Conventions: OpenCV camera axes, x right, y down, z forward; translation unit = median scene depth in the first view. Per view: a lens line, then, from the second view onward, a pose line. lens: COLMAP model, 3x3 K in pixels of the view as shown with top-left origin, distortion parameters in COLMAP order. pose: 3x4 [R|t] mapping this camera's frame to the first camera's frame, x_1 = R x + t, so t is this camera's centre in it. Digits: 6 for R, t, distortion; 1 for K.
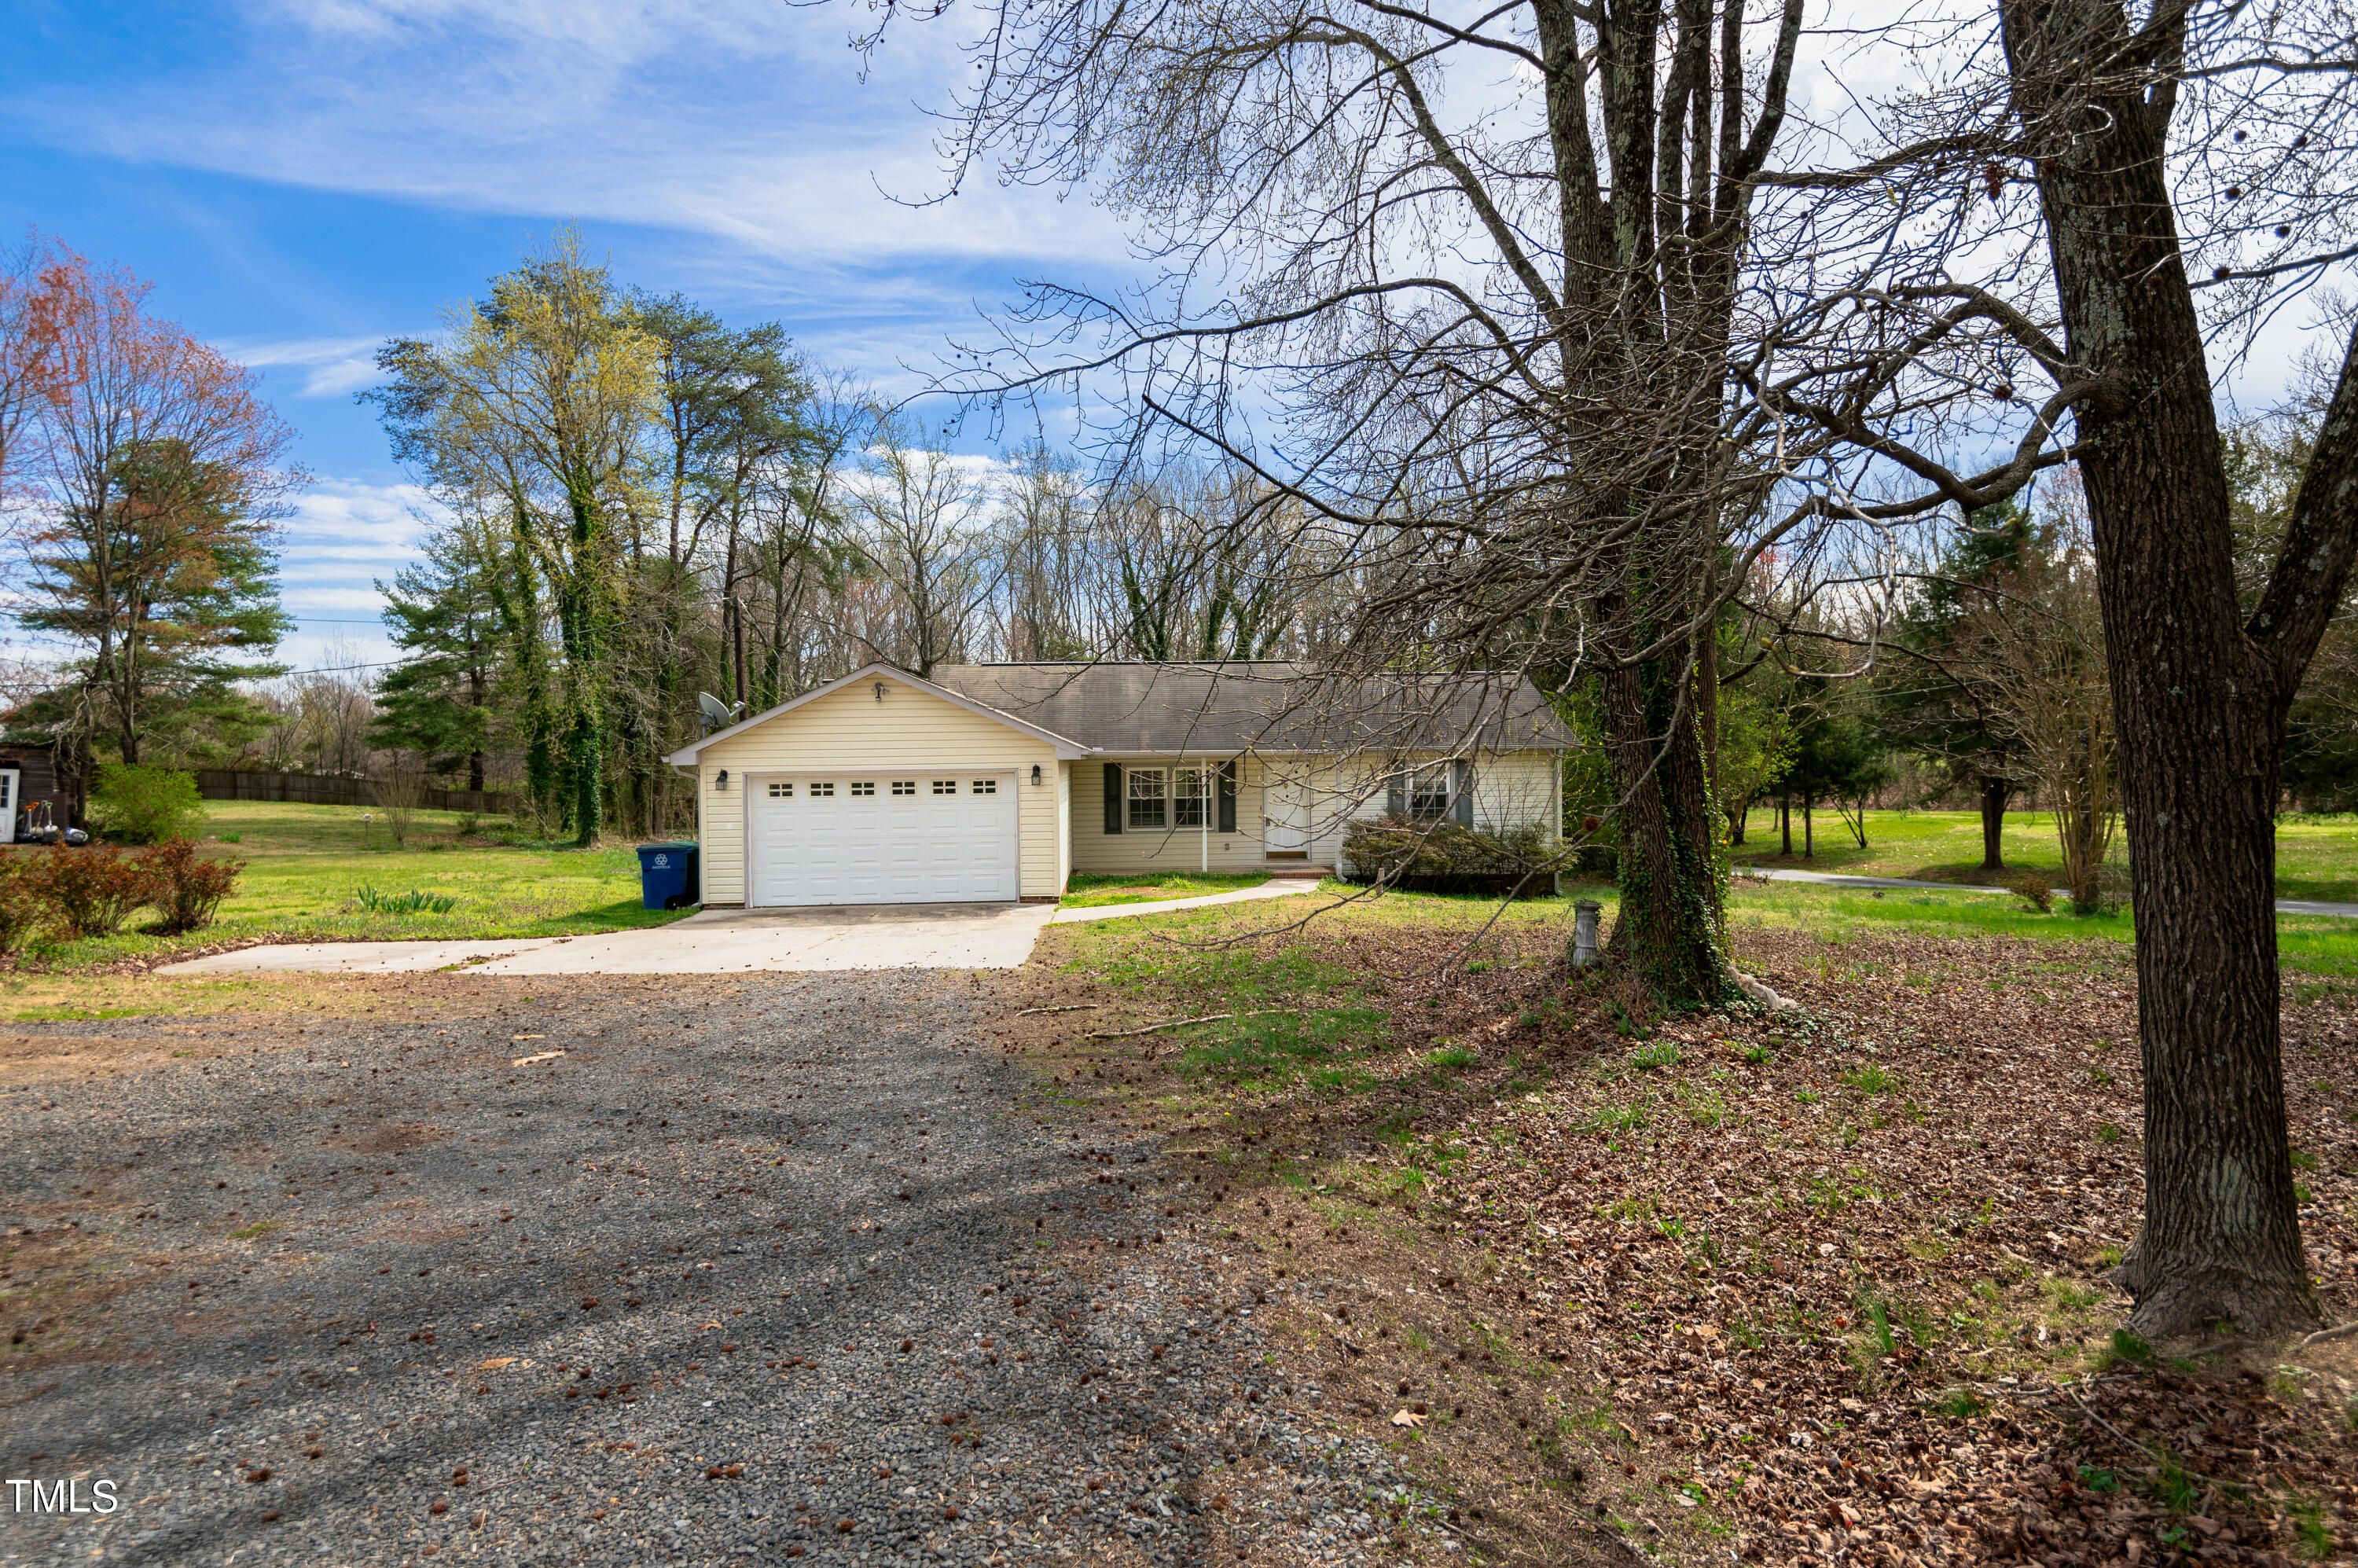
lens RADIAL K [[1355.8, 0, 1179.0], [0, 1355.8, 784.0], [0, 0, 1]] dist [0.001286, 0.000467]
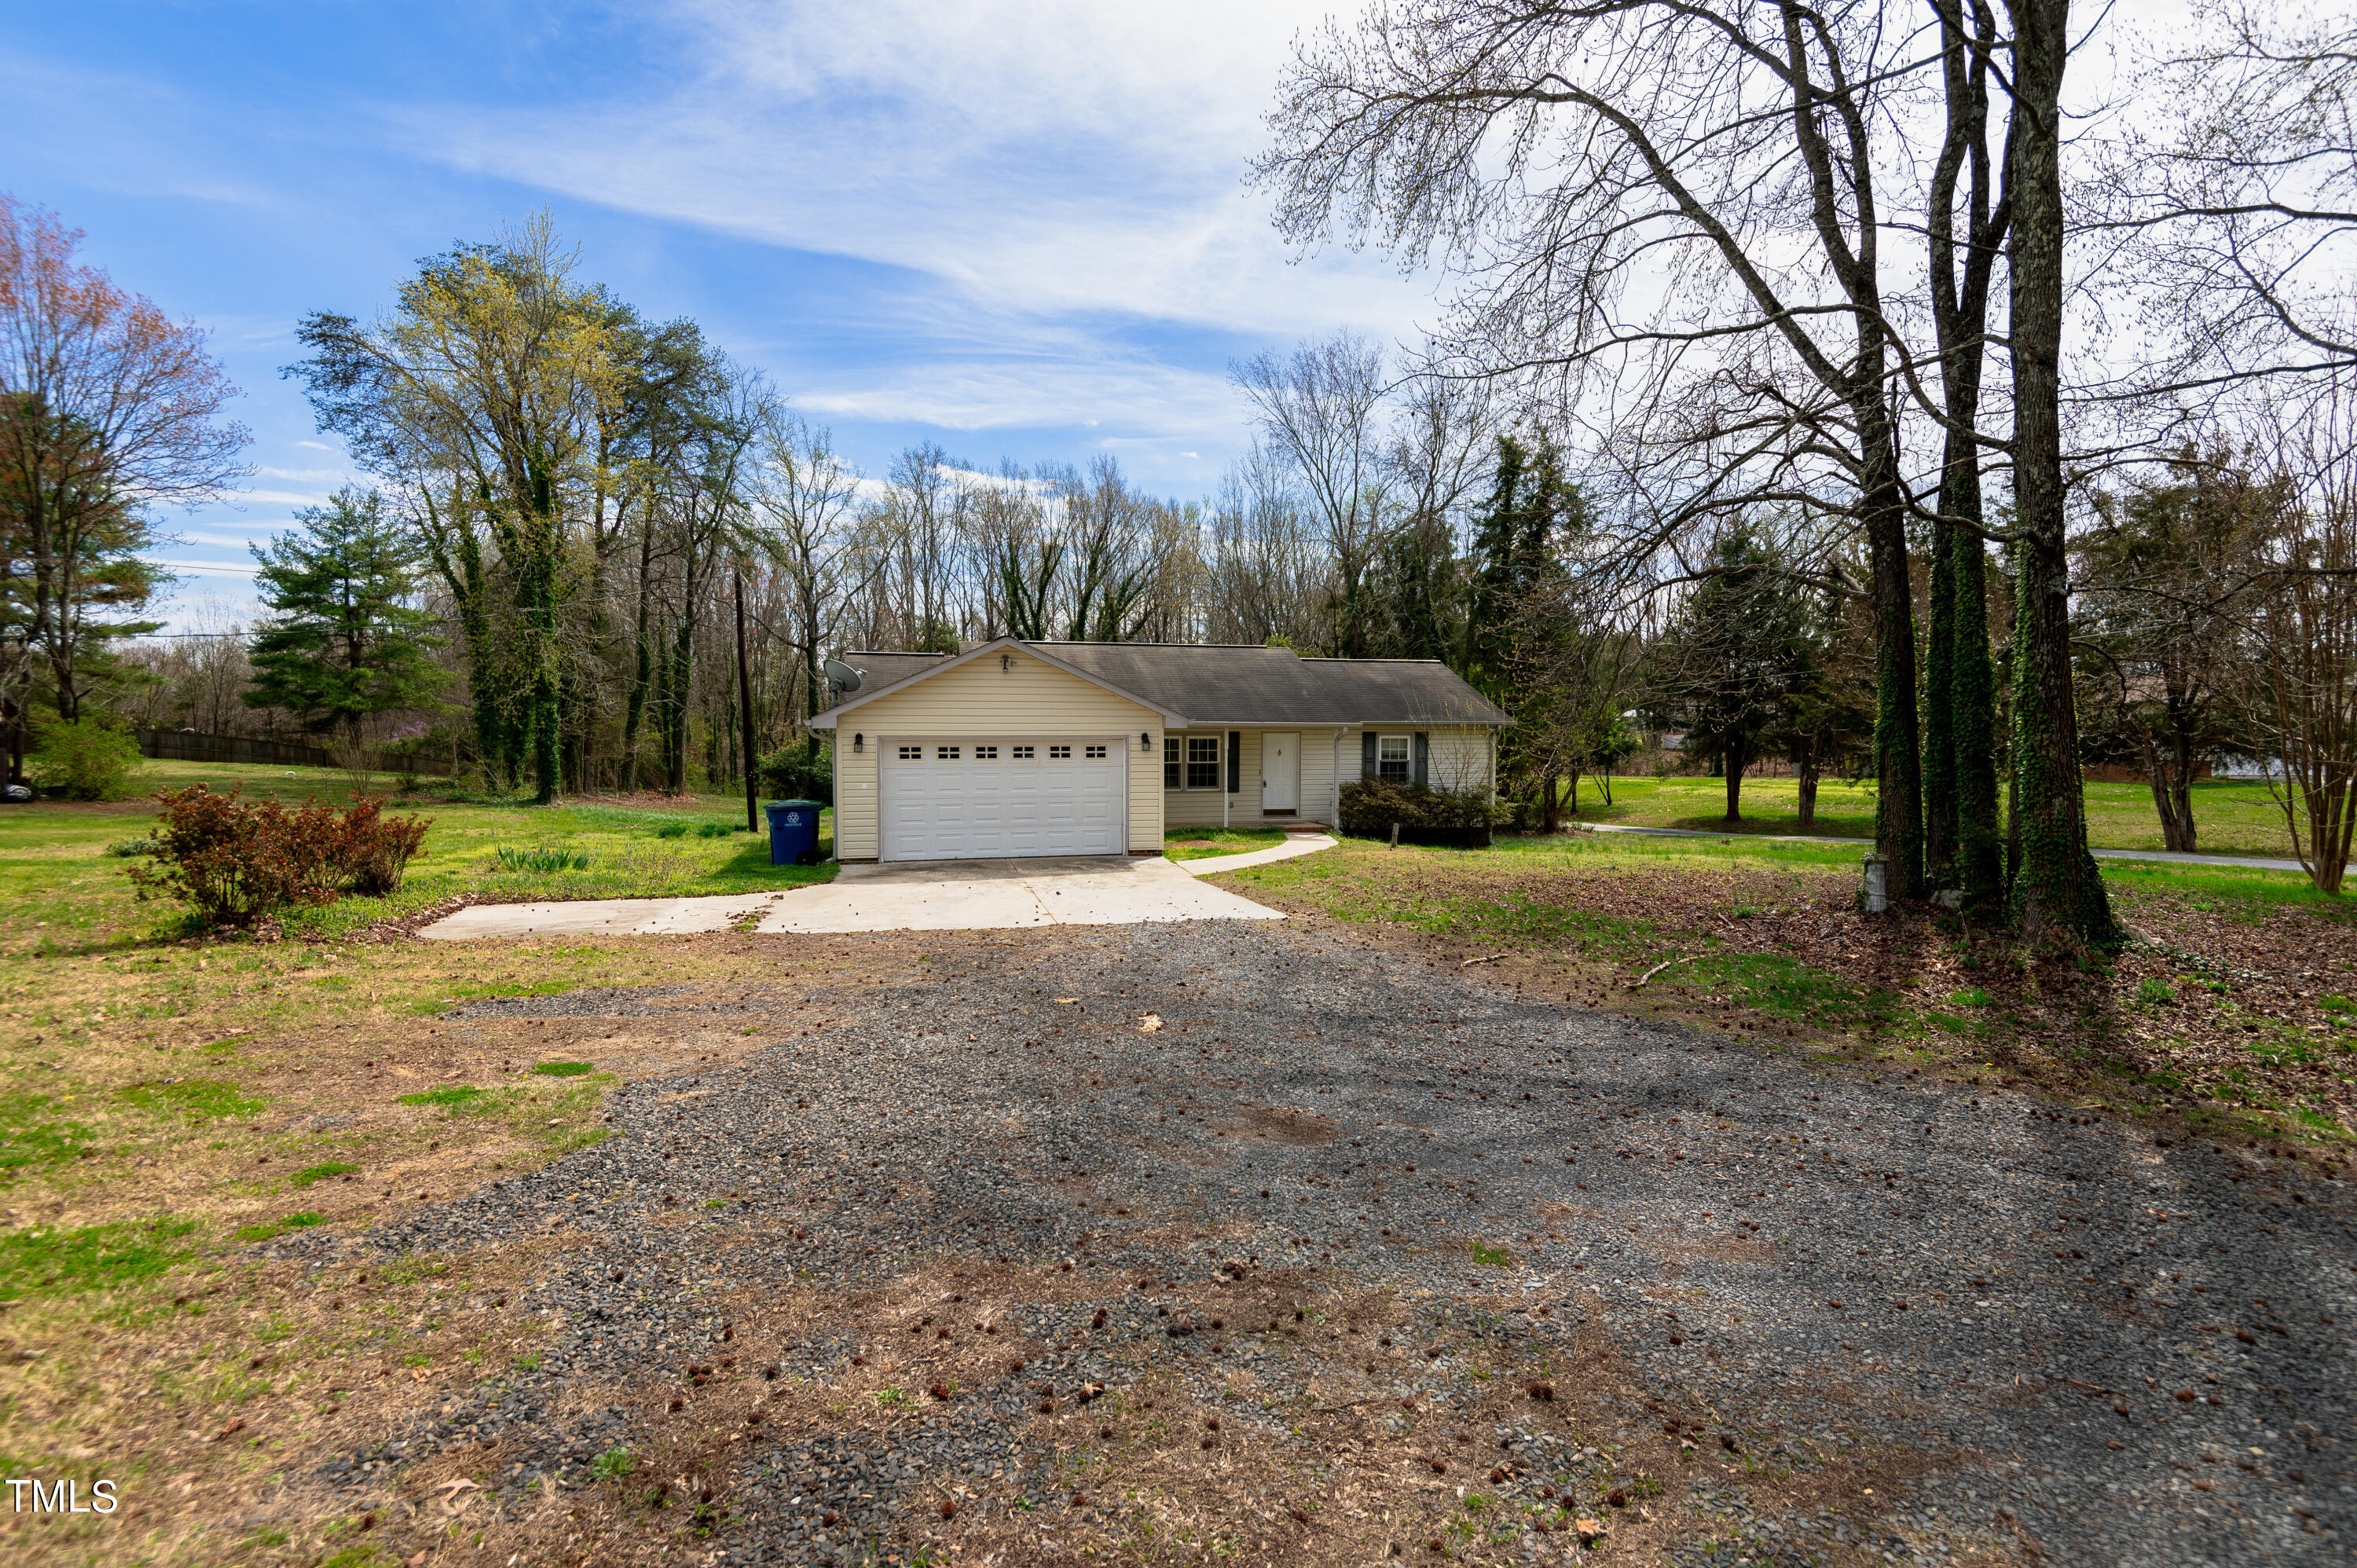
lens RADIAL K [[1163.1, 0, 1168.0], [0, 1163.1, 749.8], [0, 0, 1]] dist [-0.001590, -0.000471]
pose [[0.986490, 0.008311, 0.163608, -0.175394], [-0.008458, 0.999964, 0.000201, -0.000071], [-0.163600, -0.001582, 0.986525, 0.041747]]
